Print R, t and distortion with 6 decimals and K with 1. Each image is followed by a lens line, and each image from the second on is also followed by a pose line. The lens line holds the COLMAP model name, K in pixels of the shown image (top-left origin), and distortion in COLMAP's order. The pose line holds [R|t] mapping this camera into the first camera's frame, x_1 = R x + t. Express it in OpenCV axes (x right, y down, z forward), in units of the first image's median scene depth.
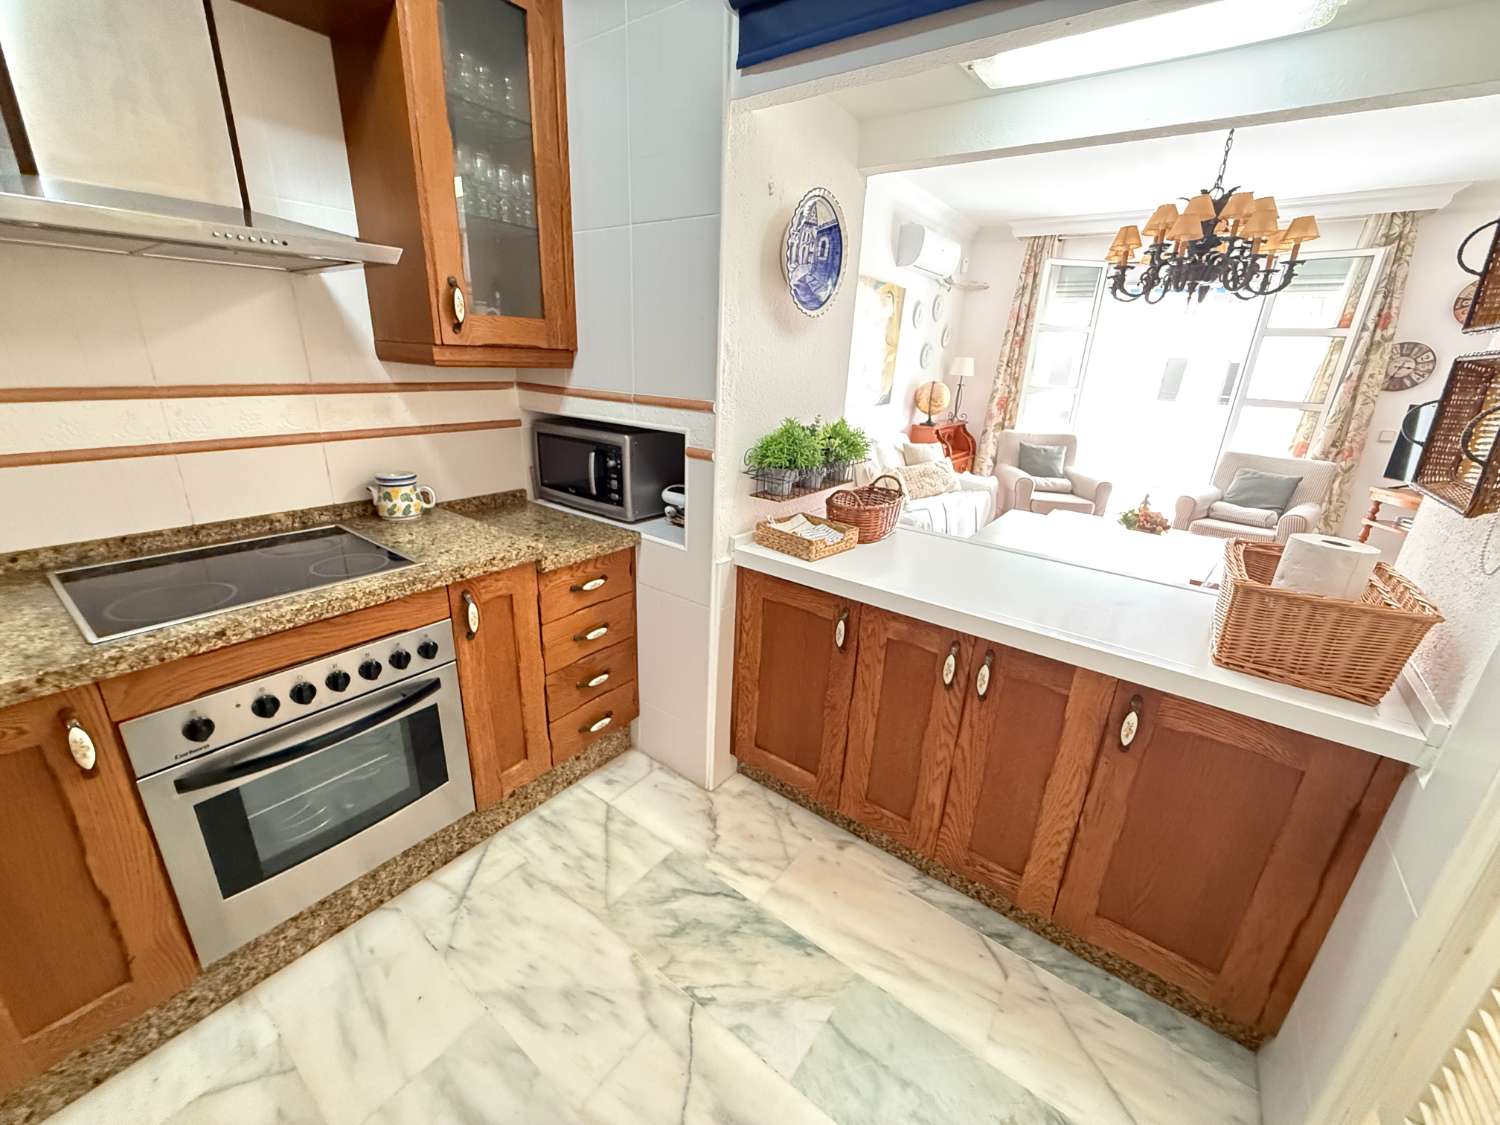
lens RADIAL K [[598.0, 0, 745.4], [0, 598.0, 560.4], [0, 0, 1]] dist [0.000482, -0.000151]
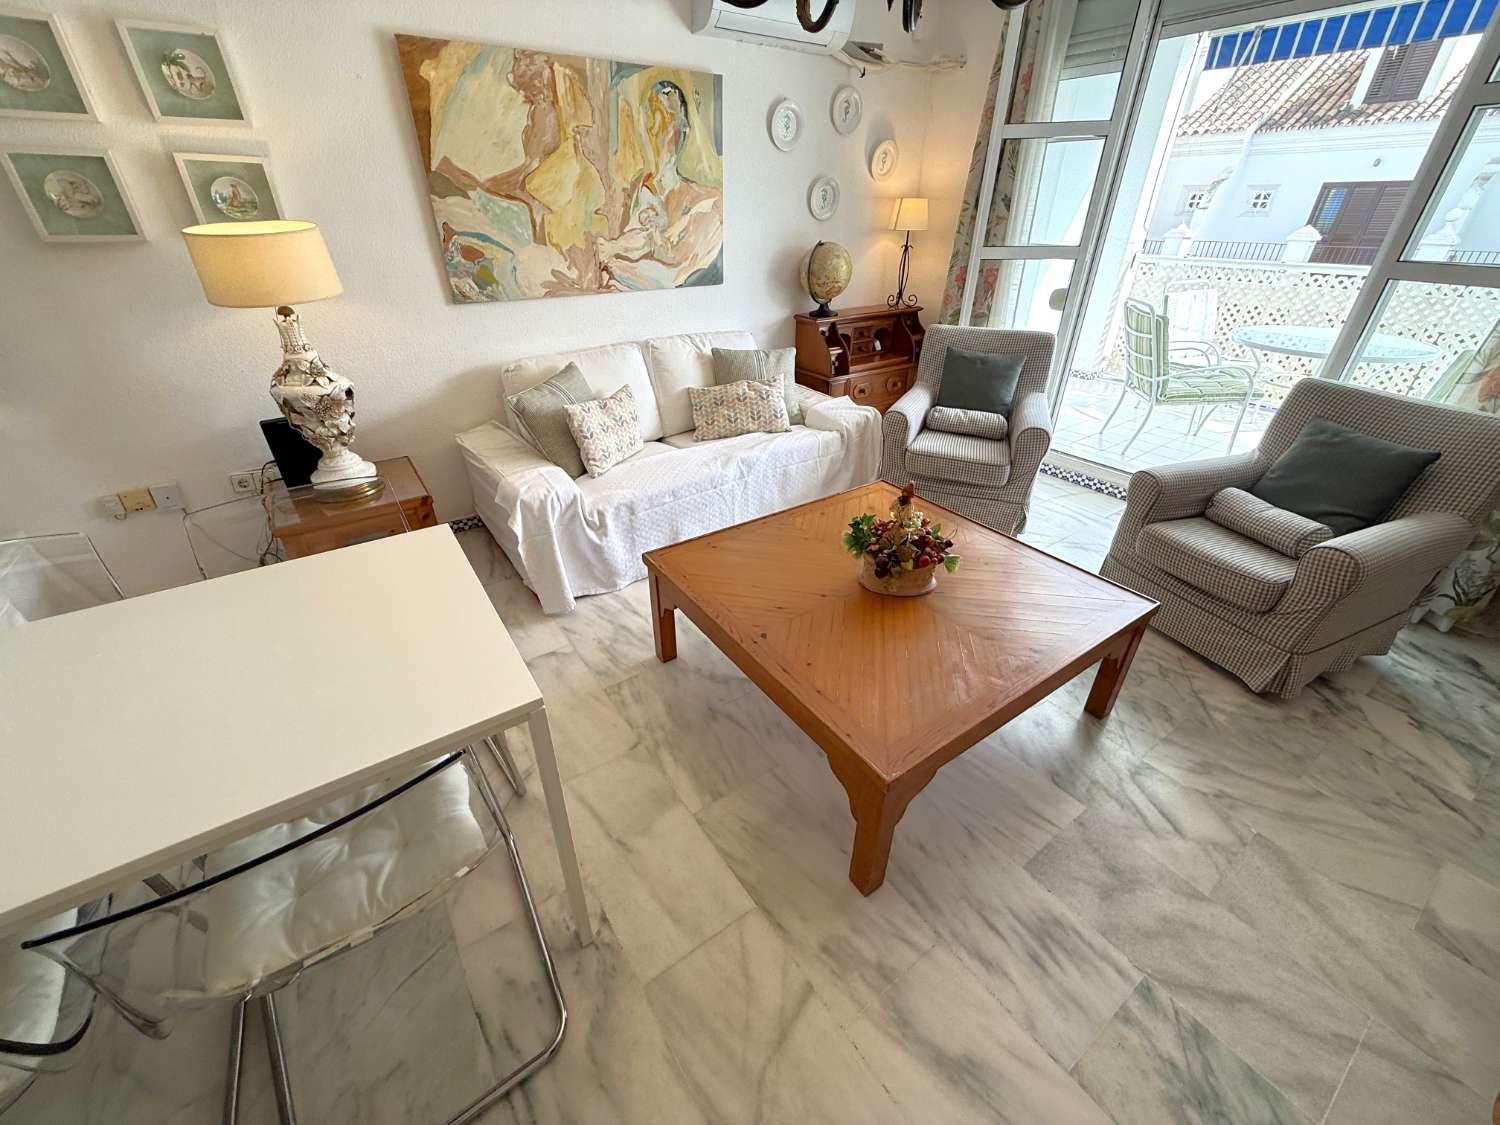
lens RADIAL K [[598.0, 0, 744.6], [0, 598.0, 563.1], [0, 0, 1]] dist [0.000482, -0.000151]
pose [[0.949056, 0.121532, -0.290728, 1.348032], [-0.062158, 0.976707, 0.205377, -0.275445], [0.308916, -0.176843, 0.934504, 0.956216]]
